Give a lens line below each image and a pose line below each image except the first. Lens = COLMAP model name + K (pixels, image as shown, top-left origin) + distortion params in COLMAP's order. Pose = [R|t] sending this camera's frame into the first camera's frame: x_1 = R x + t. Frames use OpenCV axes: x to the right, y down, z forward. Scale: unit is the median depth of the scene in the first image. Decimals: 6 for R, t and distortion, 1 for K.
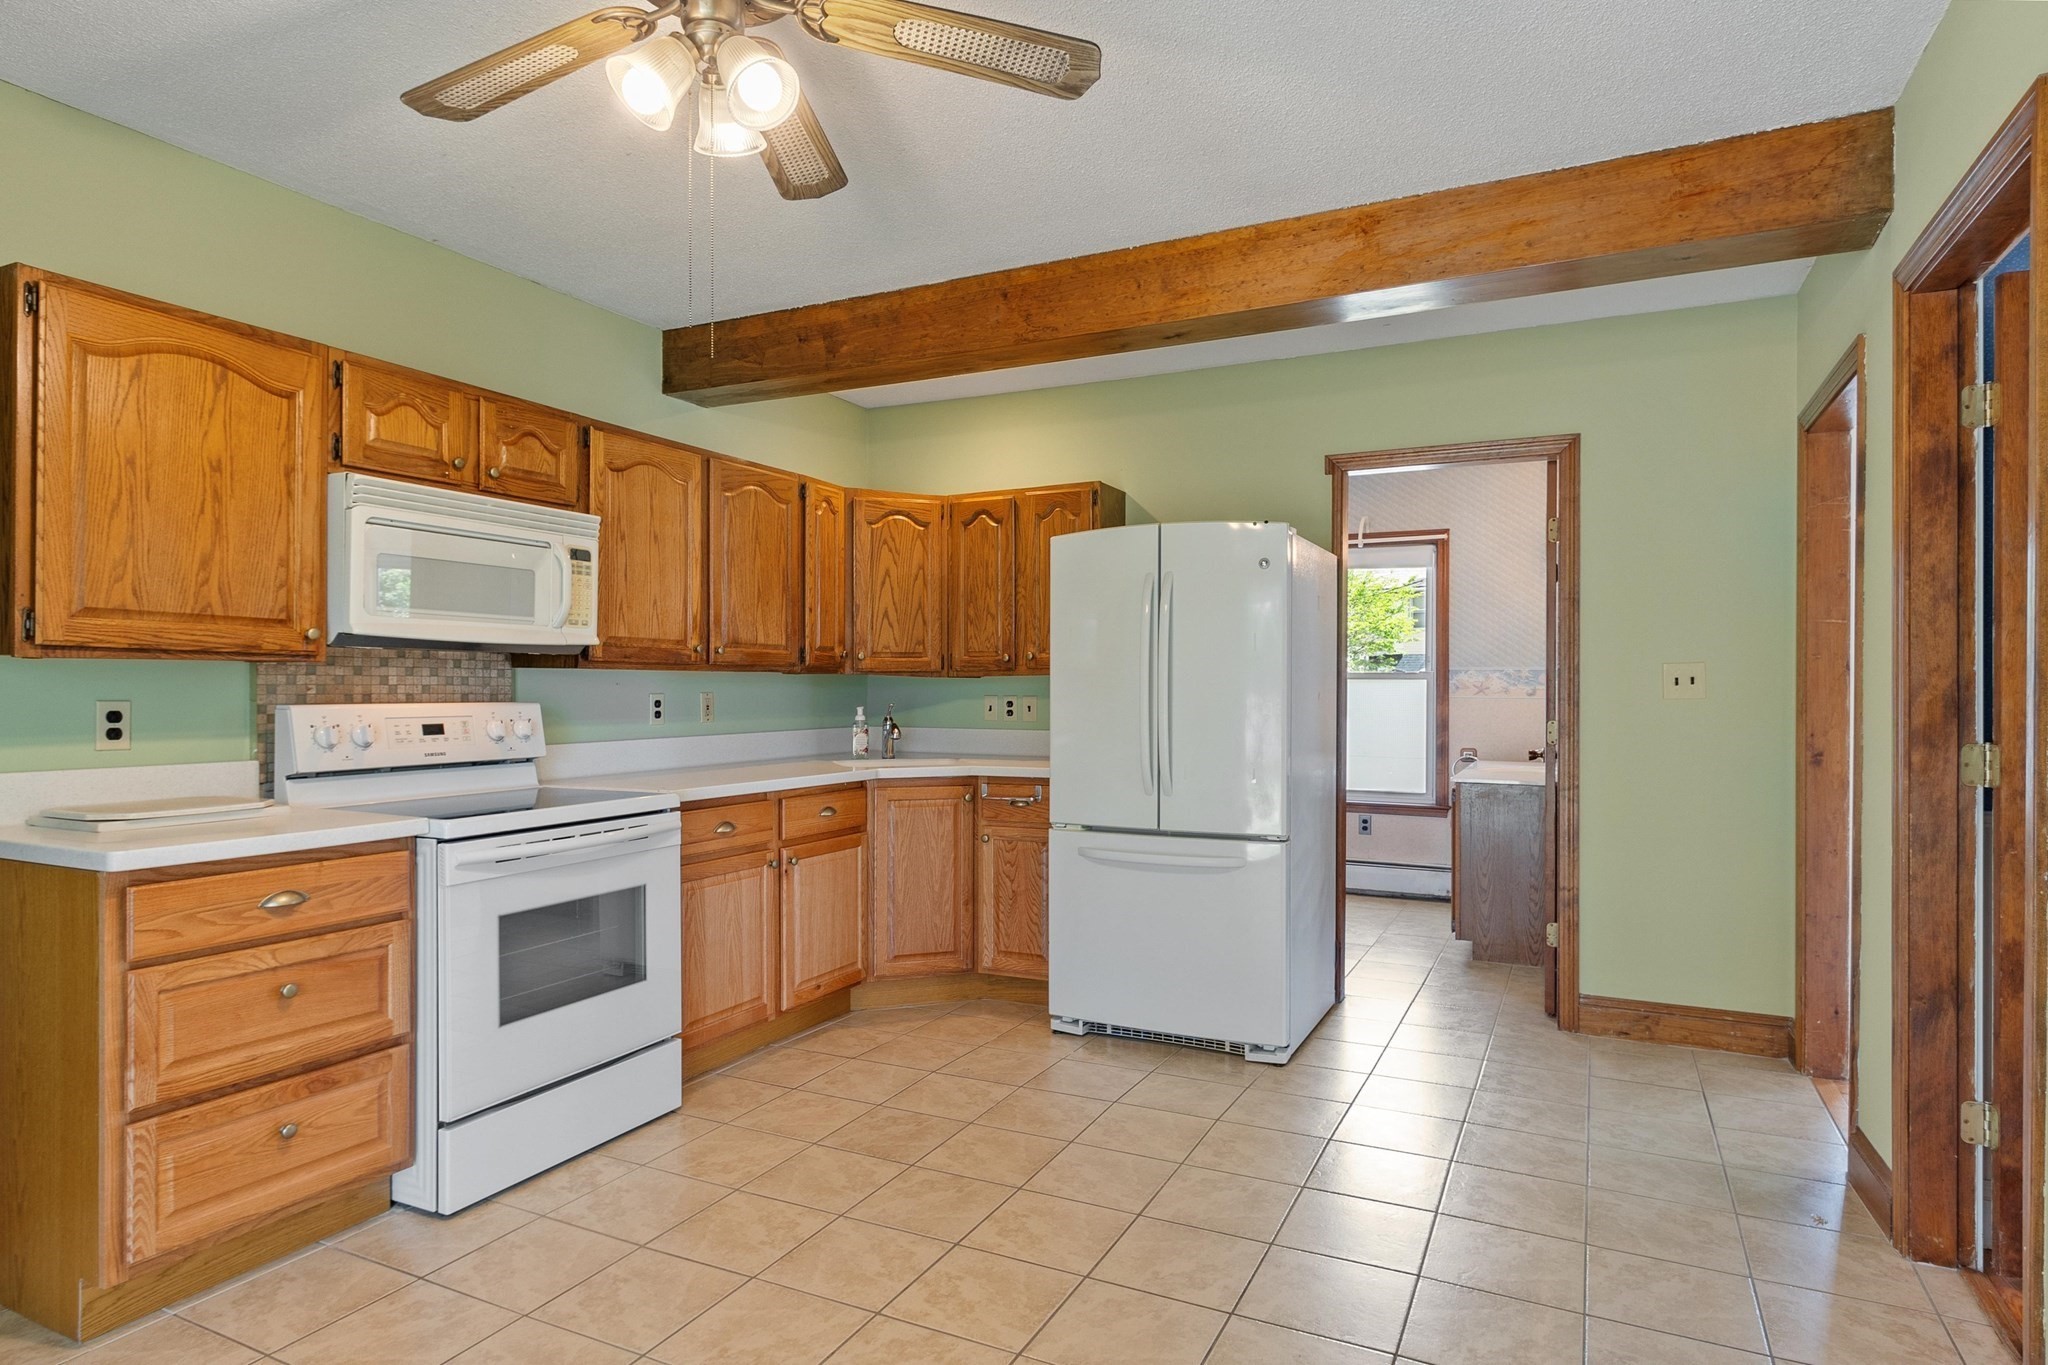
lens RADIAL K [[1146.0, 0, 958.5], [0, 1146.0, 692.3], [0, 0, 1]] dist [0.002114, -0.001199]
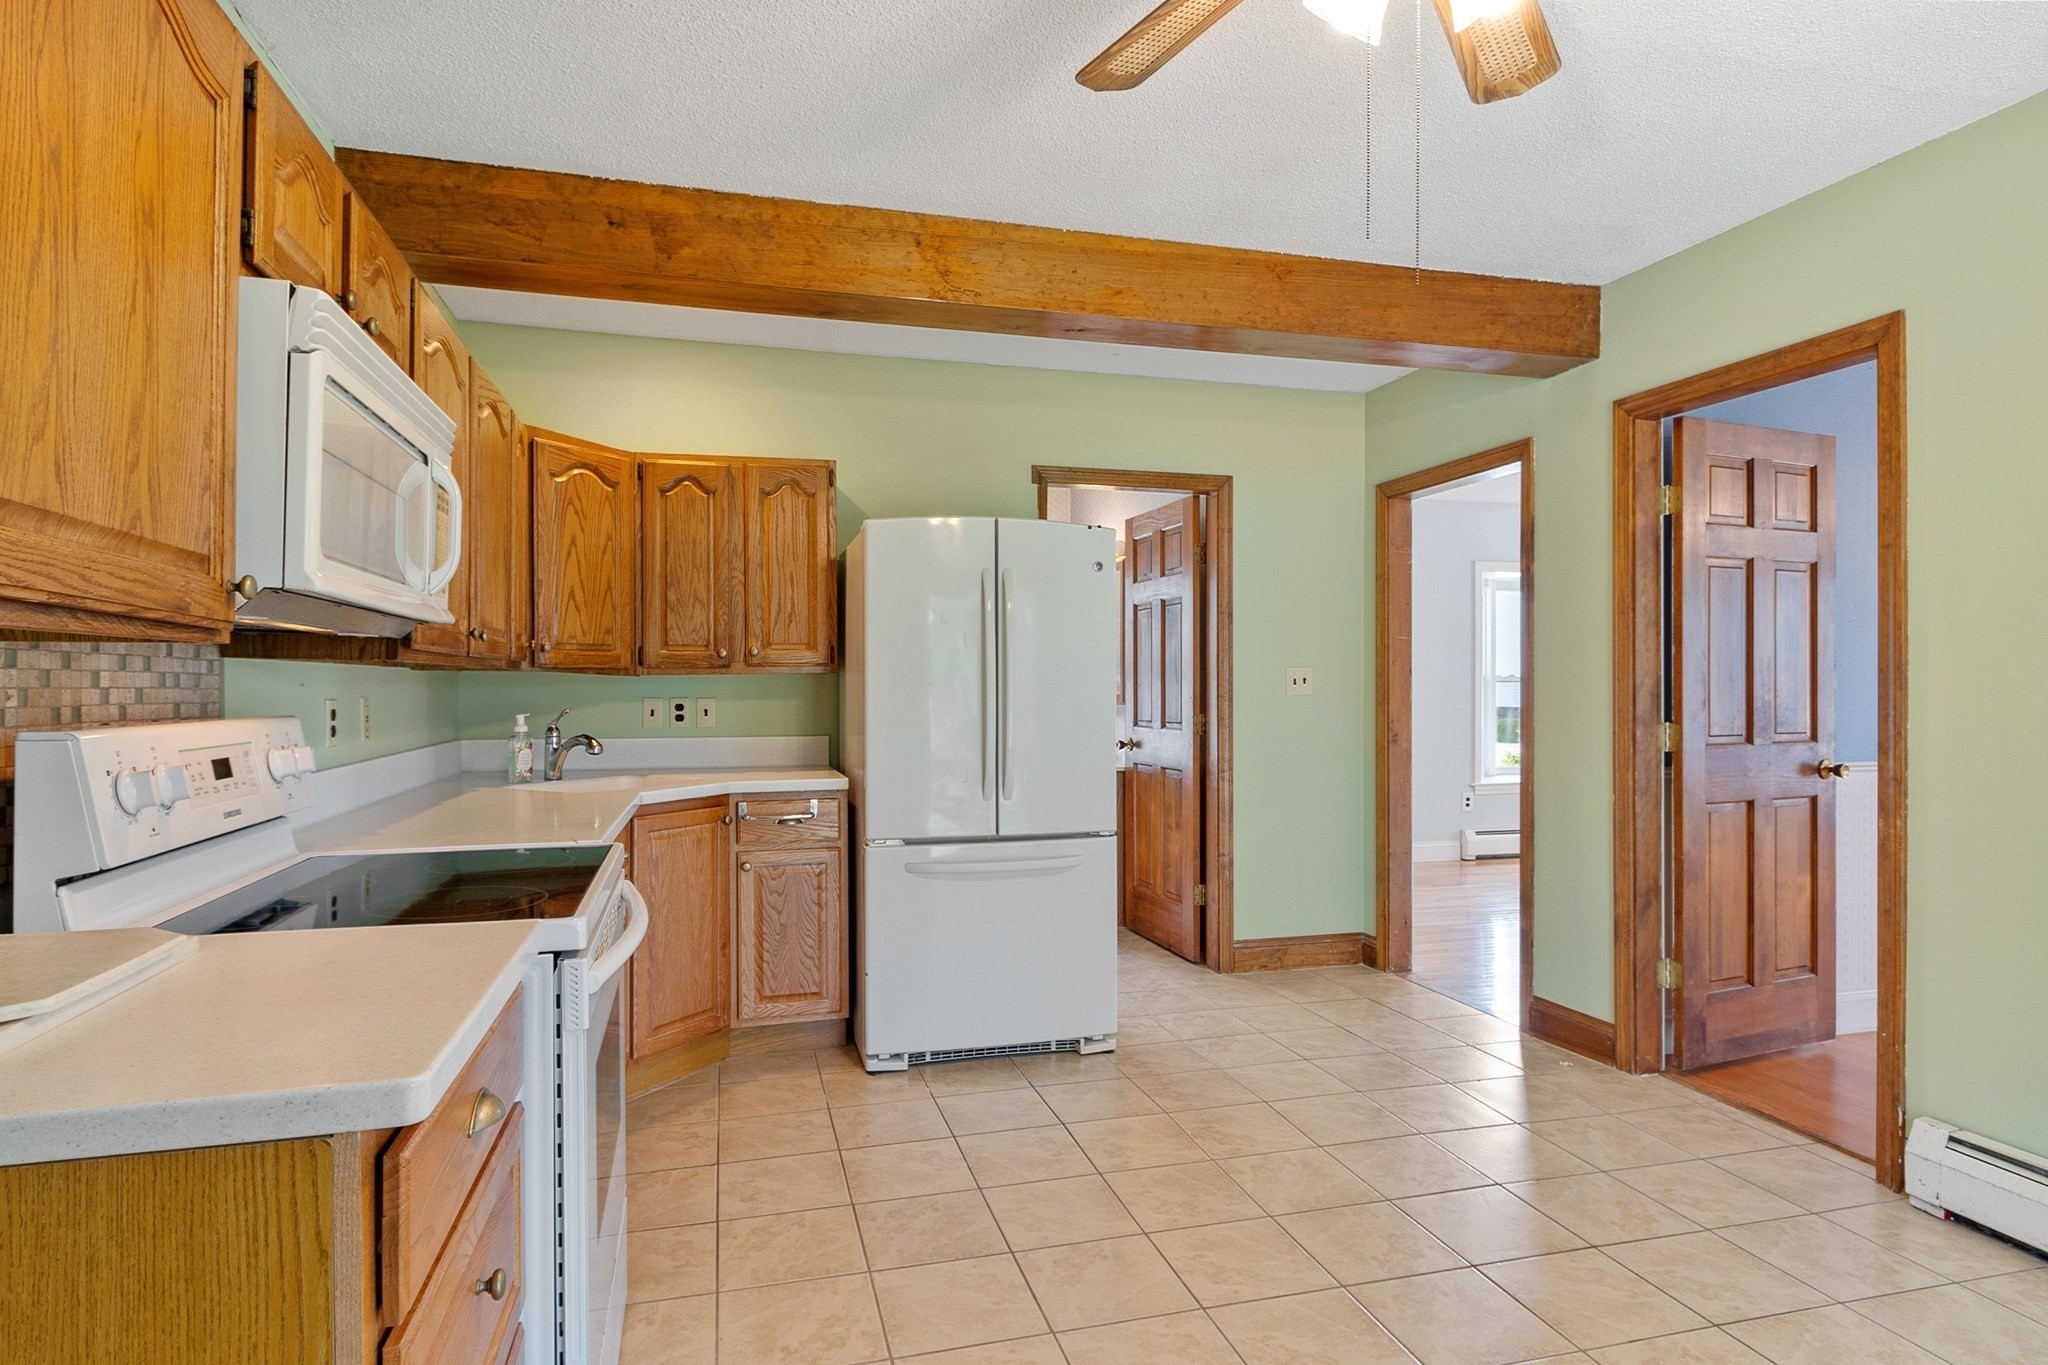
lens RADIAL K [[1146.0, 0, 1009.6], [0, 1146.0, 687.1], [0, 0, 1]] dist [0.002114, -0.001199]
pose [[0.735256, -0.003356, 0.677781, -0.500760], [0.005416, 0.999985, -0.000924, -0.003853], [-0.677768, 0.004350, 0.735263, 0.305347]]
